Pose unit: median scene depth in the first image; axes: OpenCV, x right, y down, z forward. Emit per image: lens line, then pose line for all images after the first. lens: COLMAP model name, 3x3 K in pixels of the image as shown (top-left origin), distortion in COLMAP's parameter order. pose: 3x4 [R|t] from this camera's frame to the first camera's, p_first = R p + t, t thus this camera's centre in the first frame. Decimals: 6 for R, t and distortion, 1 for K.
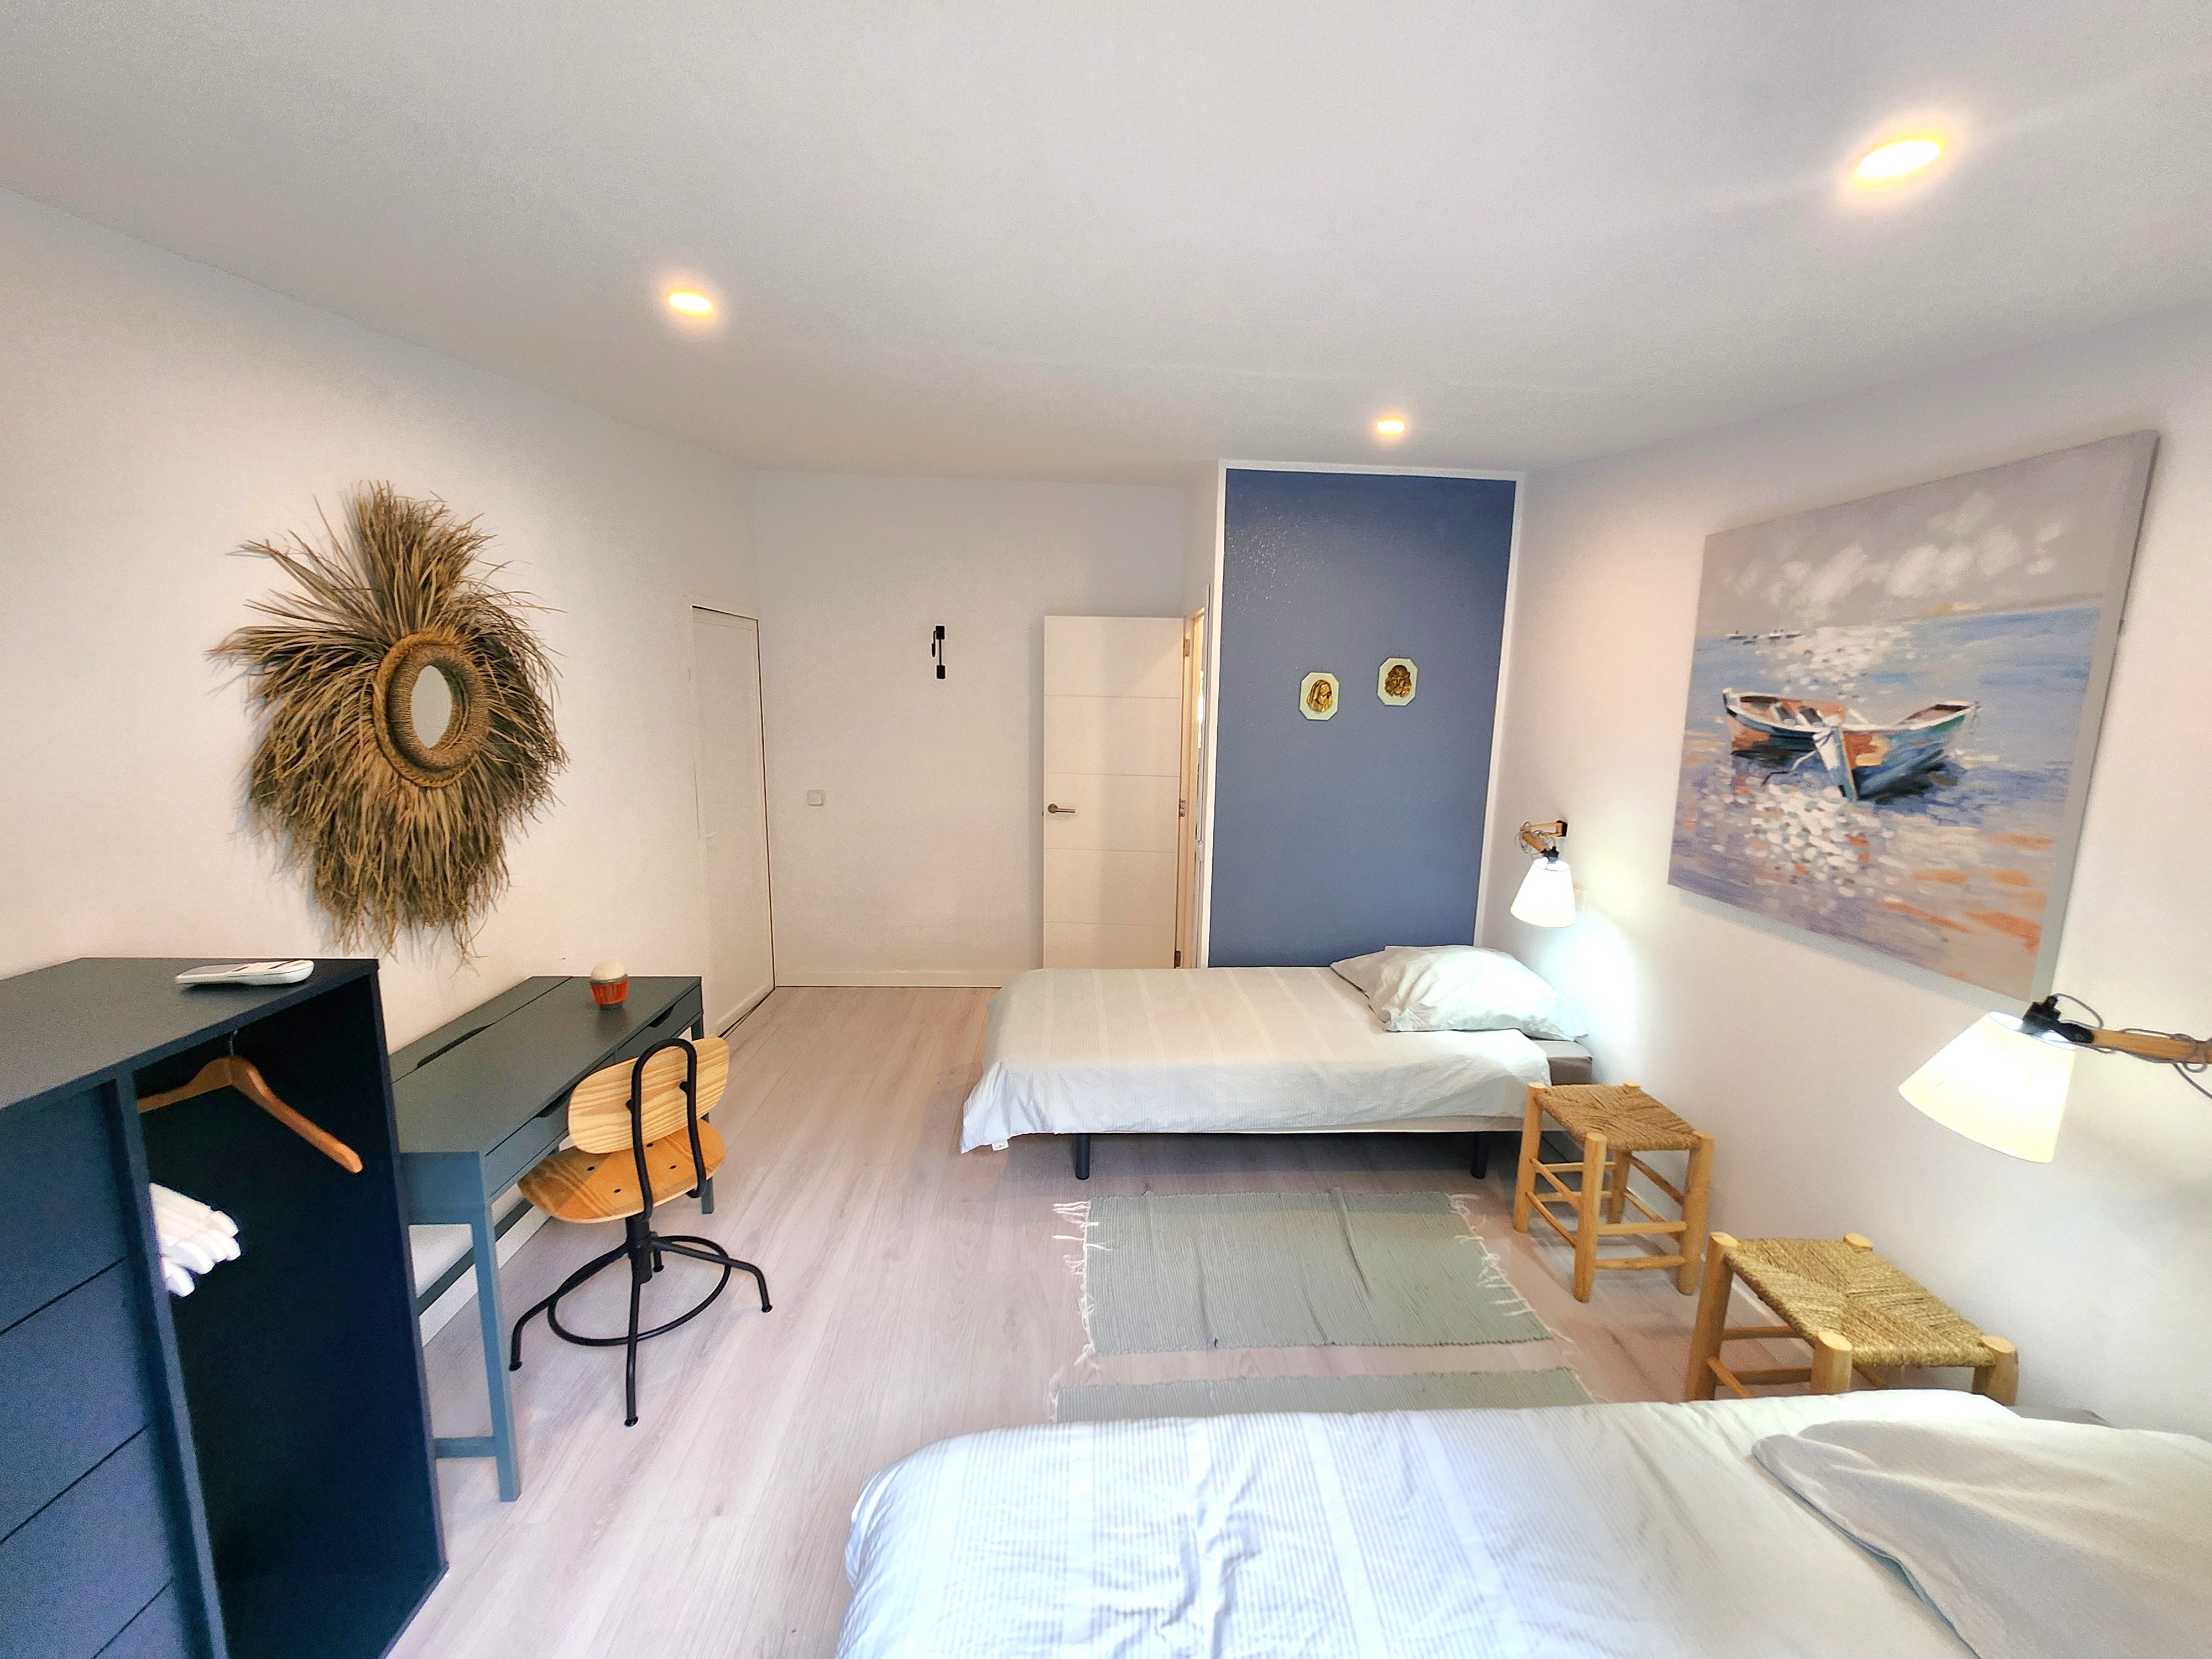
lens RADIAL K [[850.7, 0, 1124.0], [0, 850.7, 822.6], [0, 0, 1]] dist [0.010330, 0.000115]
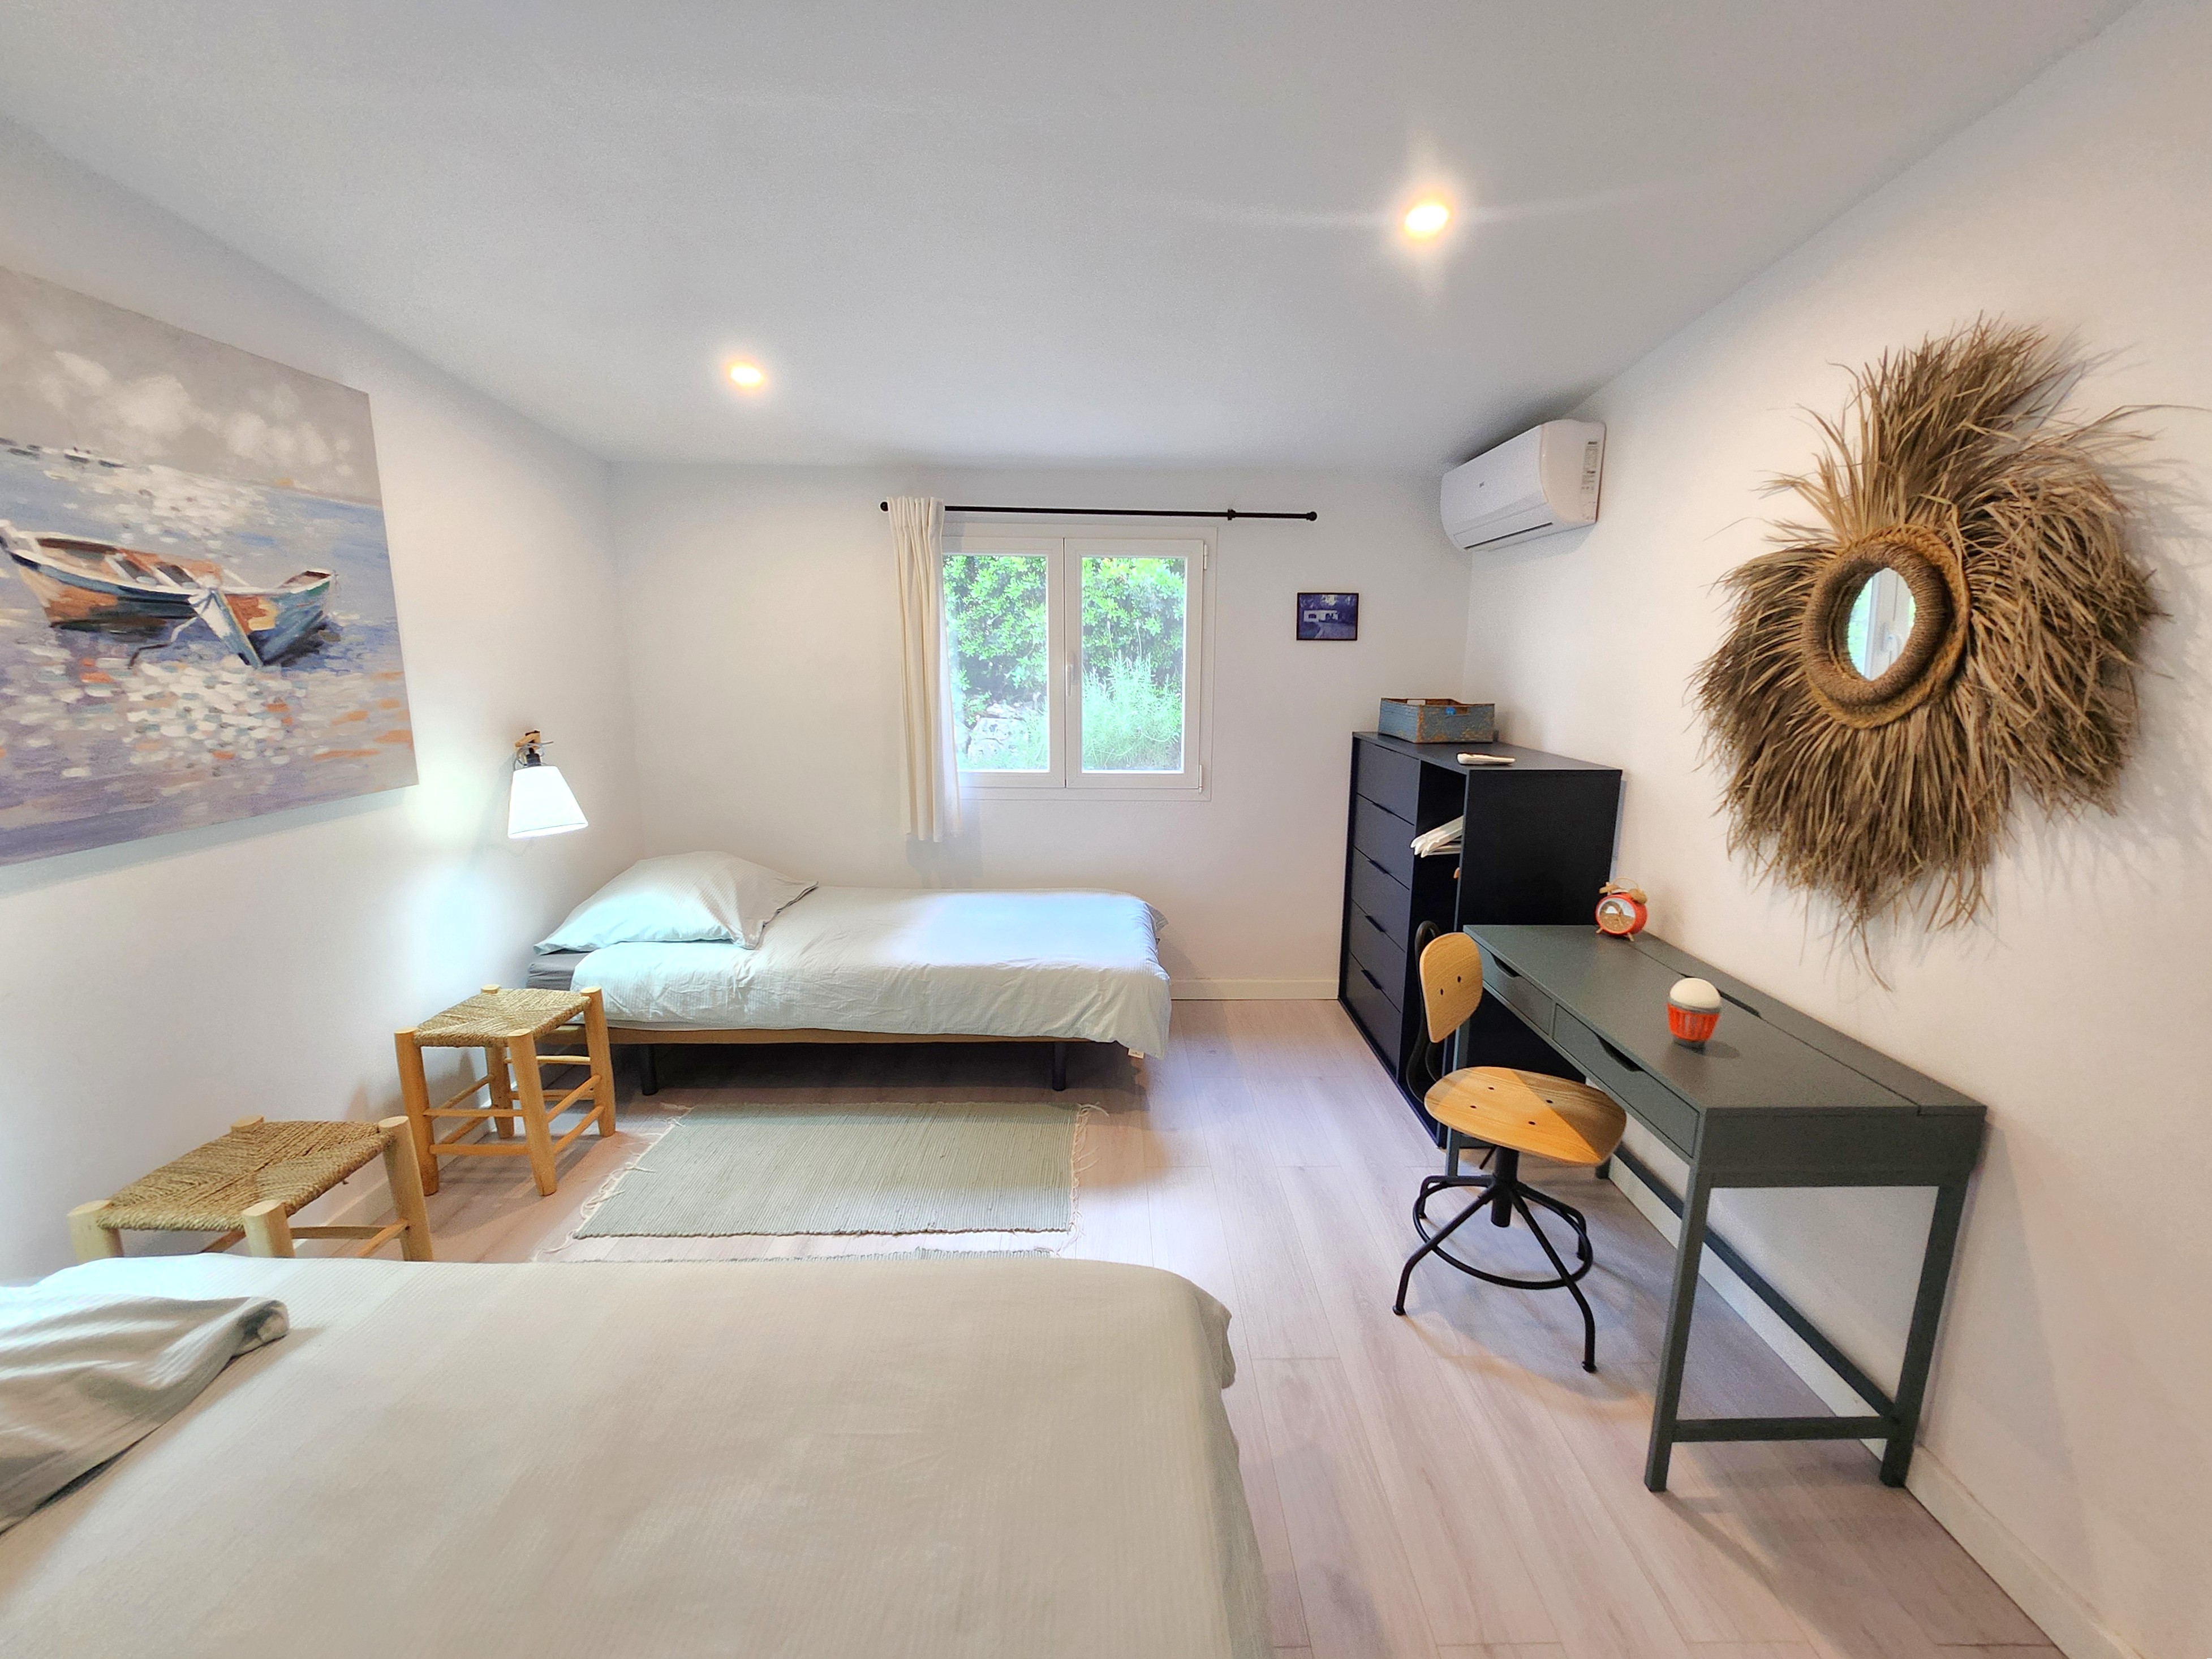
lens RADIAL K [[850.7, 0, 1124.0], [0, 850.7, 822.6], [0, 0, 1]] dist [0.010330, 0.000115]
pose [[-0.999151, -0.034038, 0.023197, -0.158321], [-0.023697, 0.935623, 0.352205, -0.220117], [-0.033692, 0.351356, -0.935635, 1.873902]]
